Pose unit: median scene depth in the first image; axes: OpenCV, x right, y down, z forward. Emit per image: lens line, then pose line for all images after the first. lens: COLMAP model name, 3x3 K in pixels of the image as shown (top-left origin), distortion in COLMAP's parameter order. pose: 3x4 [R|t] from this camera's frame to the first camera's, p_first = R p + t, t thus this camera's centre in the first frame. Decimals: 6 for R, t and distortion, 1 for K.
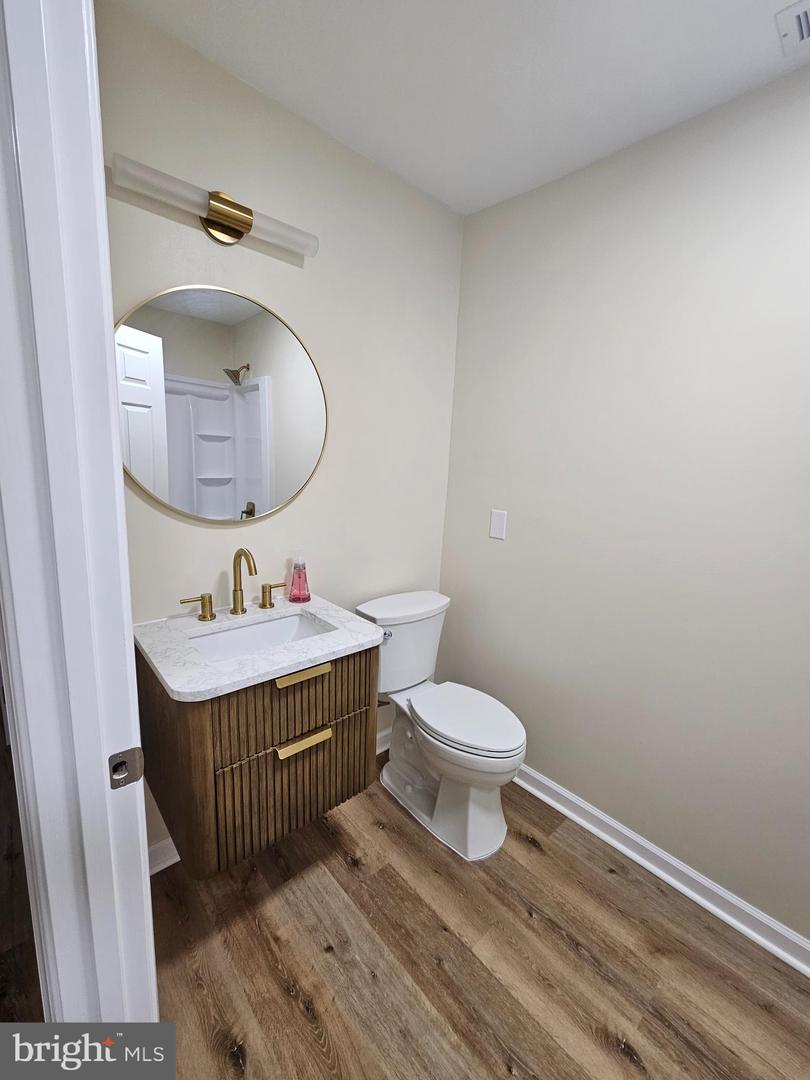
lens RADIAL K [[441.2, 0, 406.9], [0, 441.2, 532.2], [0, 0, 1]] dist [0.003138, -0.001726]
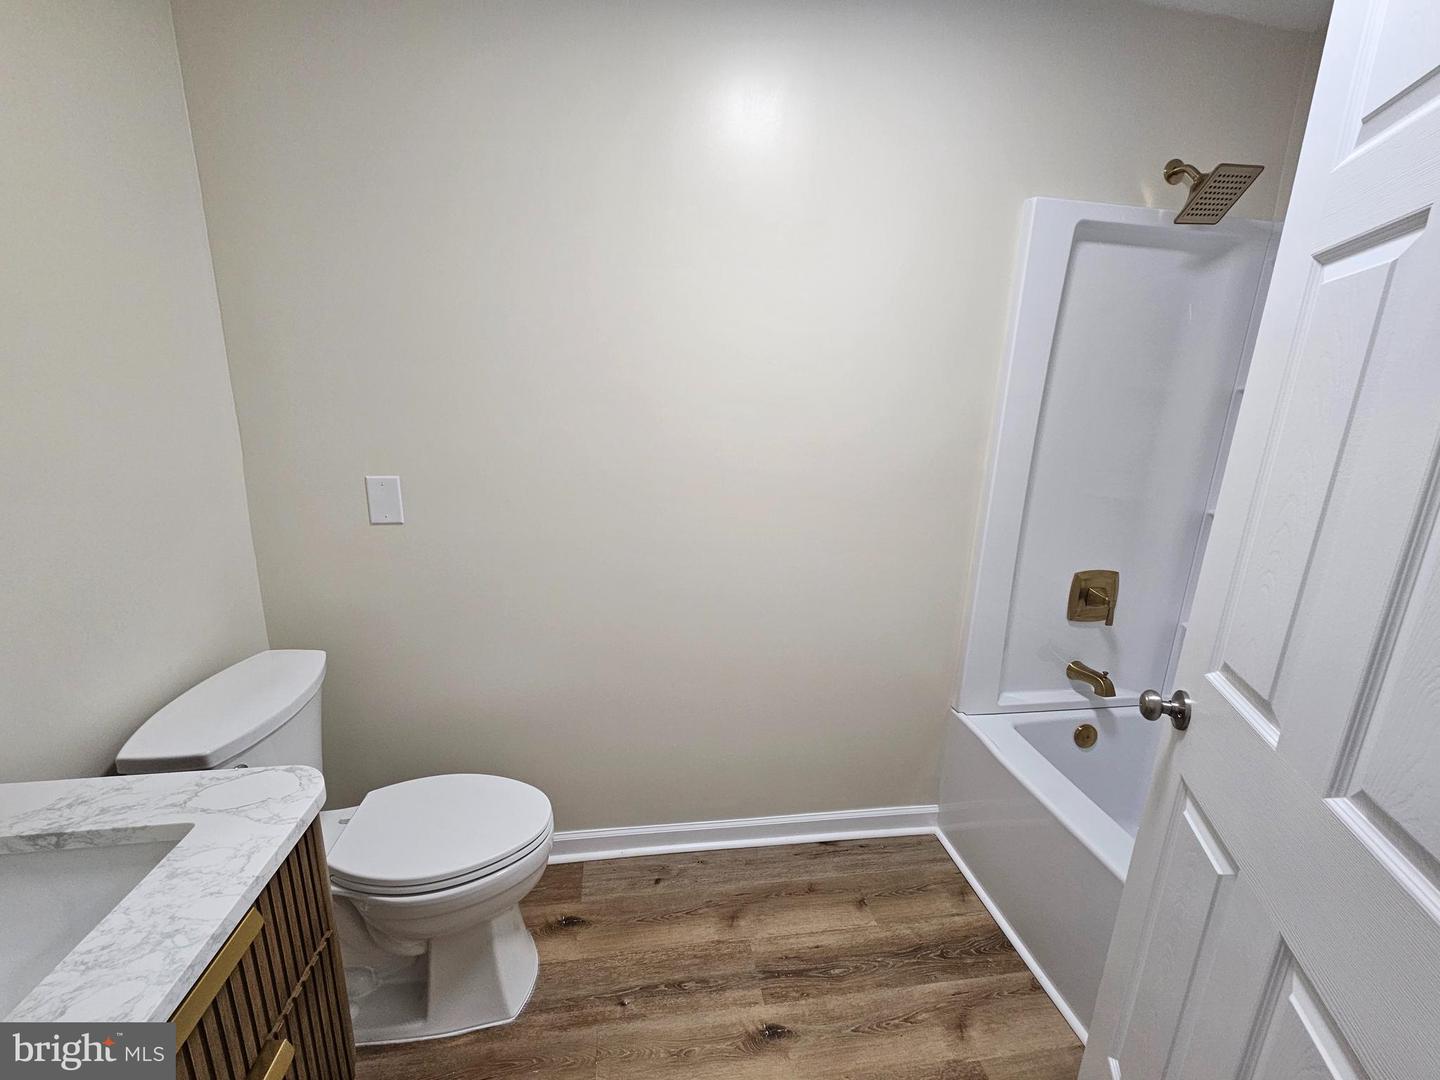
lens RADIAL K [[588.2, 0, 714.7], [0, 588.2, 539.5], [0, 0, 1]] dist [0.003138, -0.001726]
pose [[0.557562, -0.226652, 0.798595, -0.247609], [0.135651, 0.973951, 0.181711, -0.066621], [-0.818977, 0.007014, 0.573784, 0.279910]]
